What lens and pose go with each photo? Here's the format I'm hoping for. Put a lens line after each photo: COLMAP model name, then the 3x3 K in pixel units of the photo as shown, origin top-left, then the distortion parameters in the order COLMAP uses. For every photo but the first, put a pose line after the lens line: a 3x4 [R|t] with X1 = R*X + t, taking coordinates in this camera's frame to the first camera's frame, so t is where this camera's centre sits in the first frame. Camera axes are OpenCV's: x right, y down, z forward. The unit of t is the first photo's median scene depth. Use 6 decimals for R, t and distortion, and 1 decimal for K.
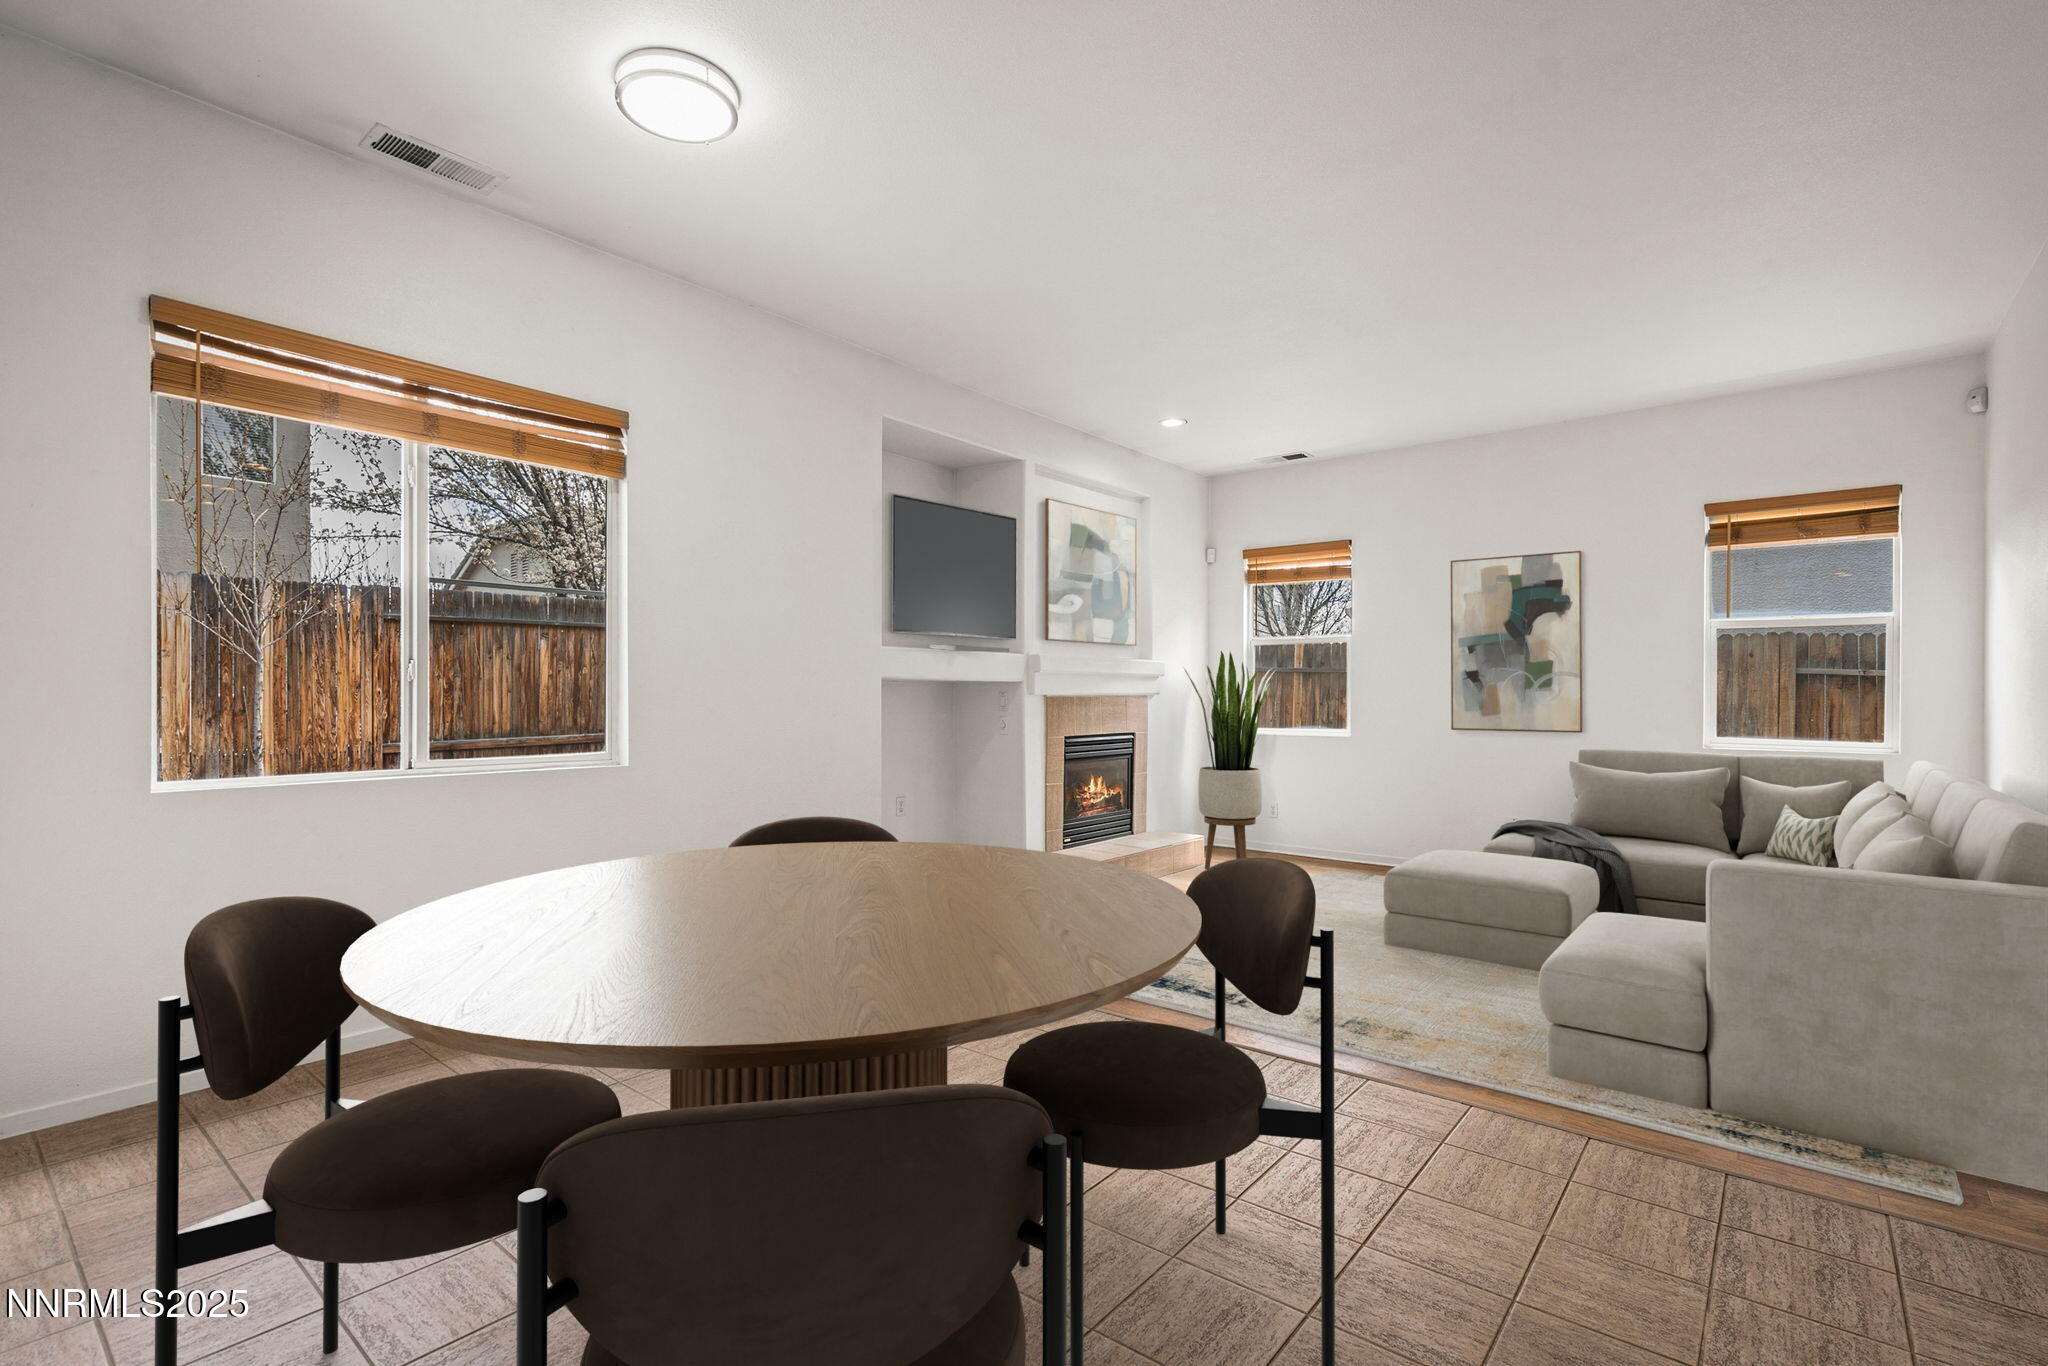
lens RADIAL K [[950.0, 0, 1019.3], [0, 950.0, 686.3], [0, 0, 1]] dist [0.001888, -0.000606]
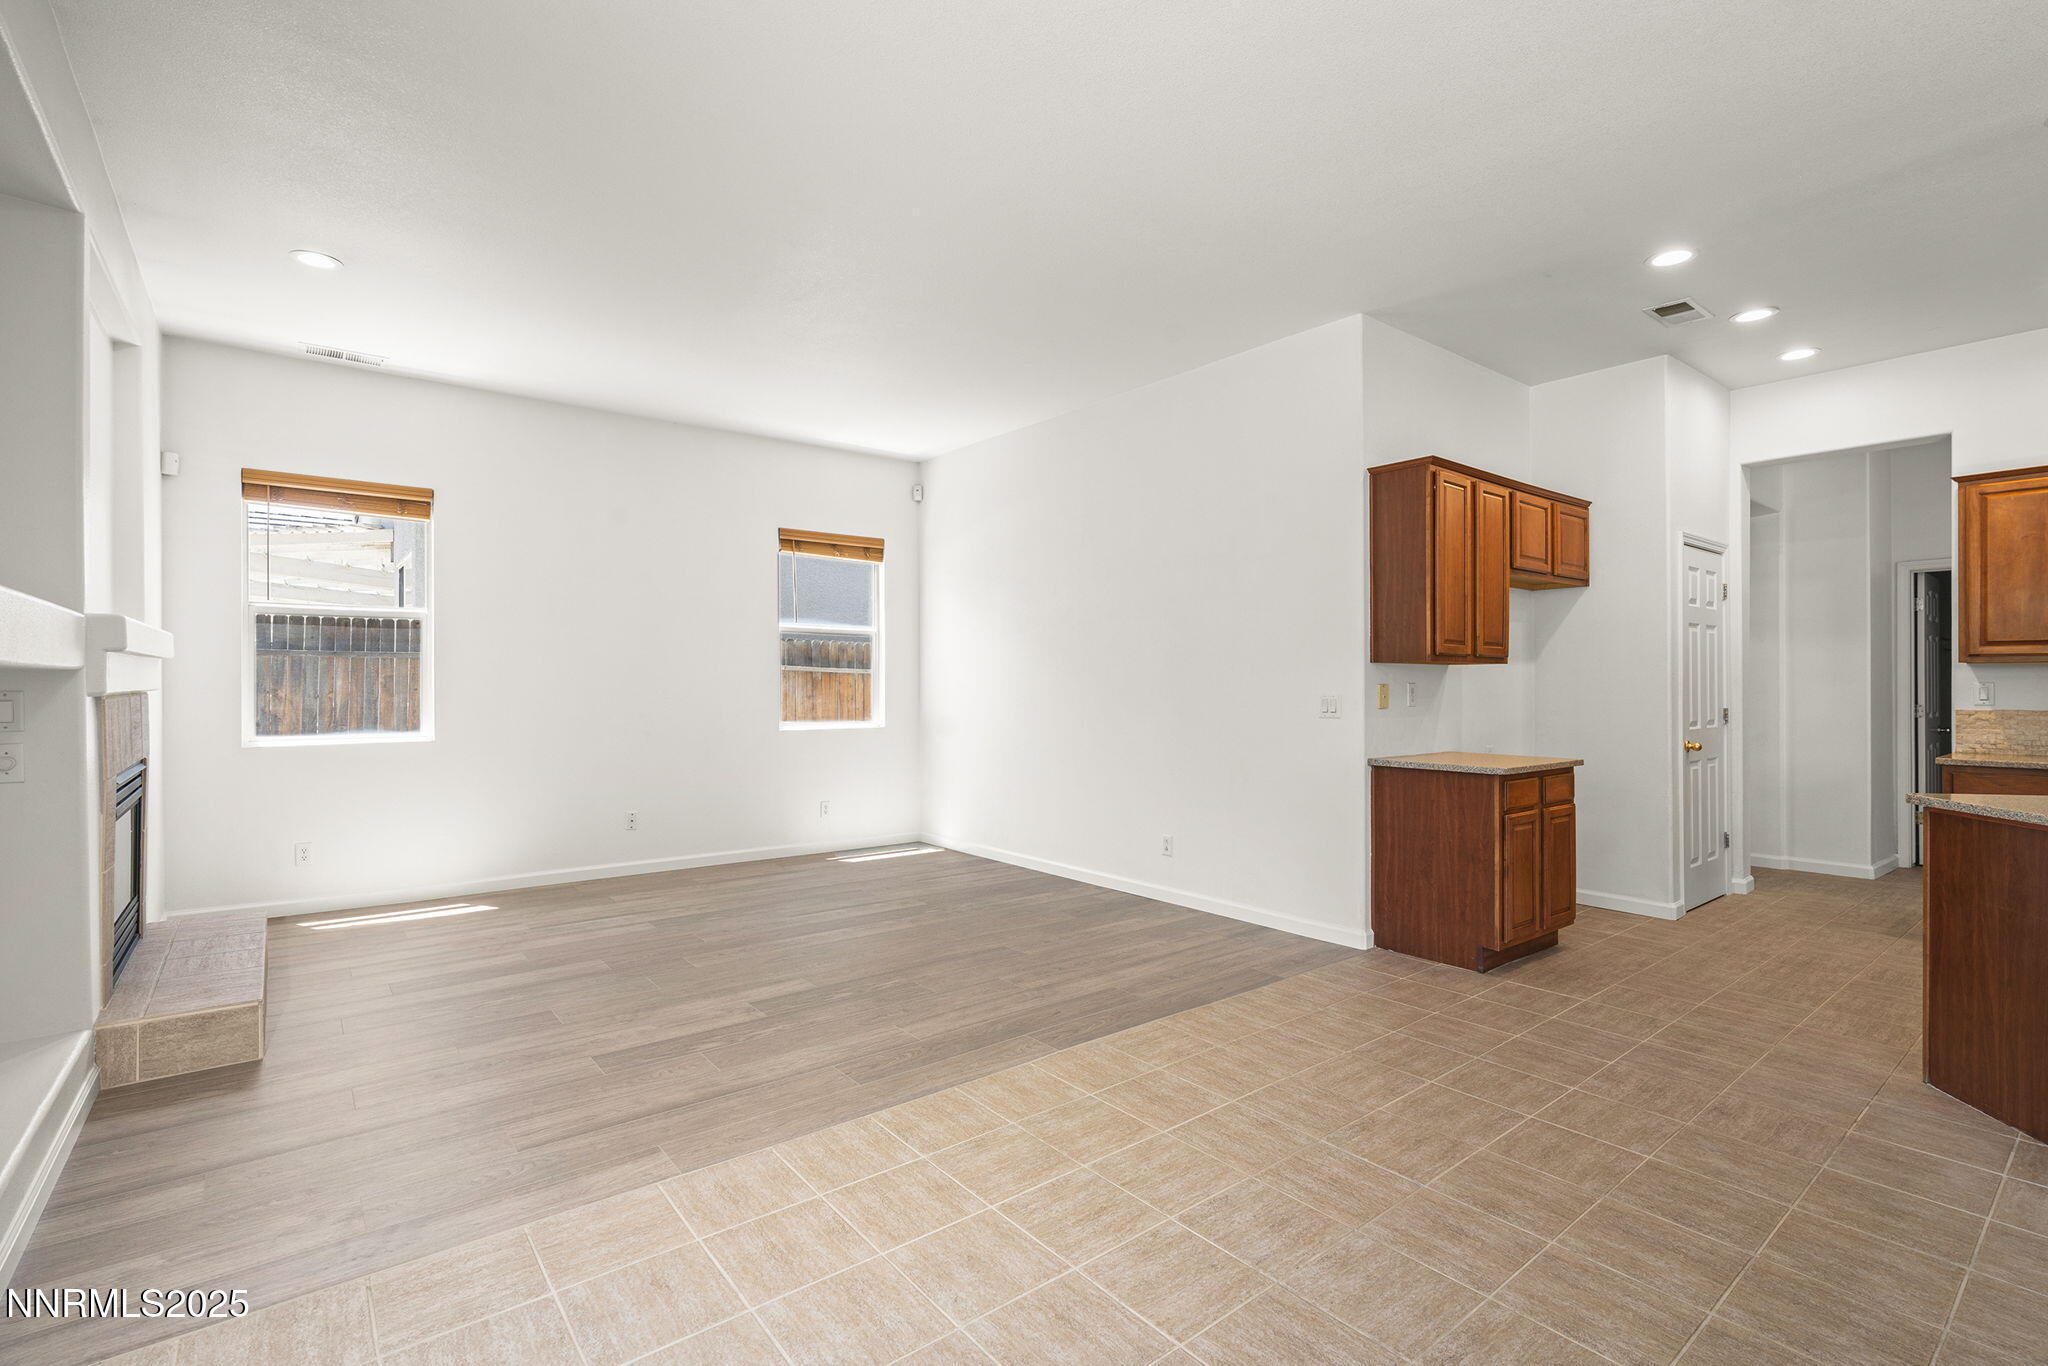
lens RADIAL K [[940.4, 0, 1024.0], [0, 940.4, 683.0], [0, 0, 1]] dist [-0.014035, 0.000360]
pose [[0.208118, -0.003092, 0.978099, -0.343701], [-0.009901, 0.999937, 0.005268, -0.004156], [-0.978054, -0.010780, 0.208074, 0.412183]]
